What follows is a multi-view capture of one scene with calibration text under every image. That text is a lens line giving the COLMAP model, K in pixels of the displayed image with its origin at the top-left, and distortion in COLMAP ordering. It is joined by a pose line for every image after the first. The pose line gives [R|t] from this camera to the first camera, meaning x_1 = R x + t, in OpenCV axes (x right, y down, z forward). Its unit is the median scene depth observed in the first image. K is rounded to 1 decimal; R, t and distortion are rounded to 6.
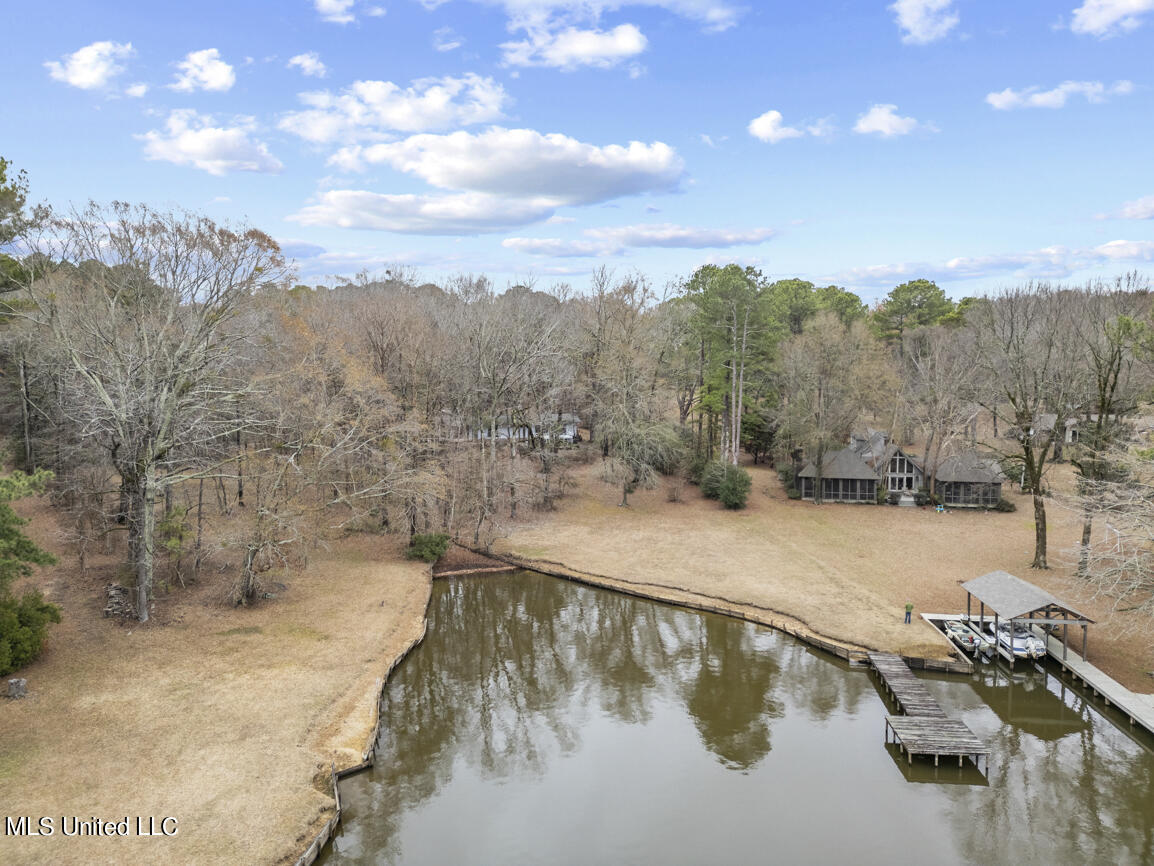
lens RADIAL K [[802.9, 0, 577.0], [0, 802.9, 433.0], [0, 0, 1]] dist [0.073235, -0.065820]
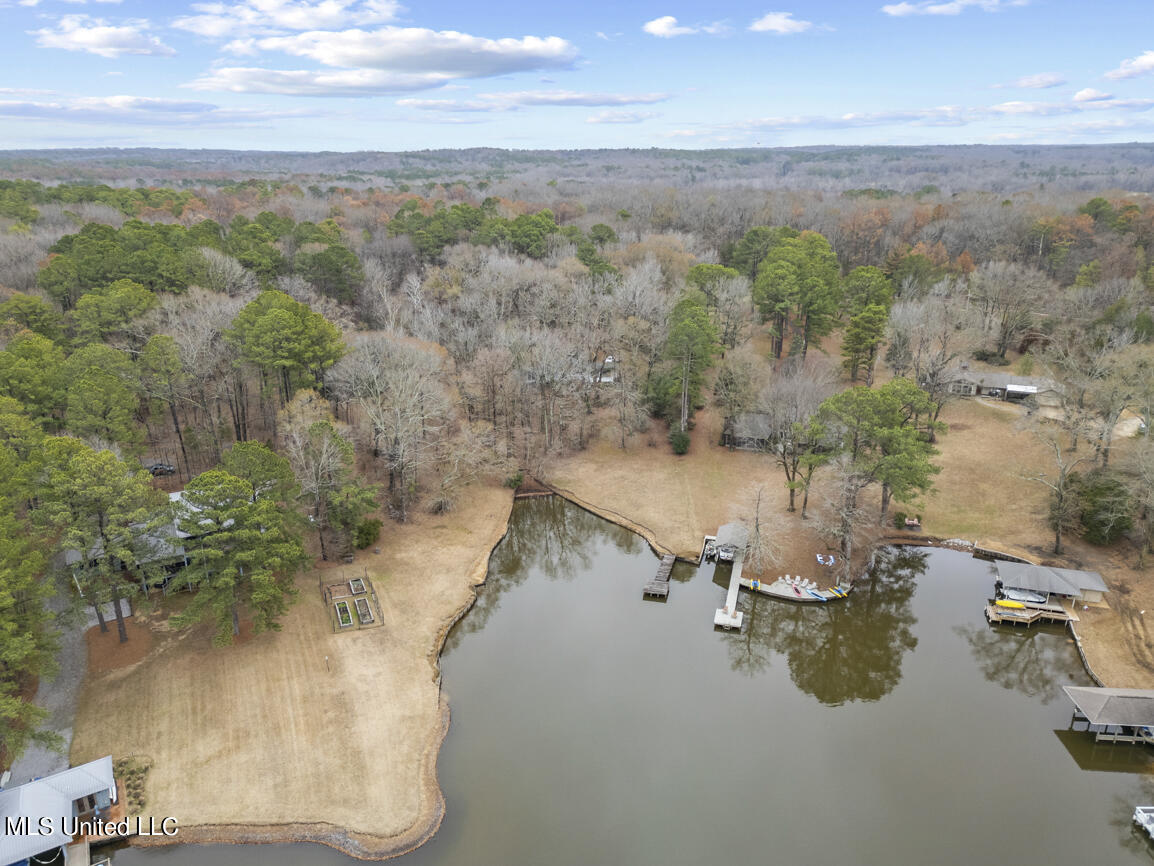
lens RADIAL K [[802.9, 0, 577.0], [0, 802.9, 433.0], [0, 0, 1]] dist [0.073235, -0.065820]
pose [[0.987388, 0.053142, -0.149133, 0.319413], [-0.013471, 0.966767, 0.255304, -0.573175], [0.157744, -0.250075, 0.955290, -1.072099]]
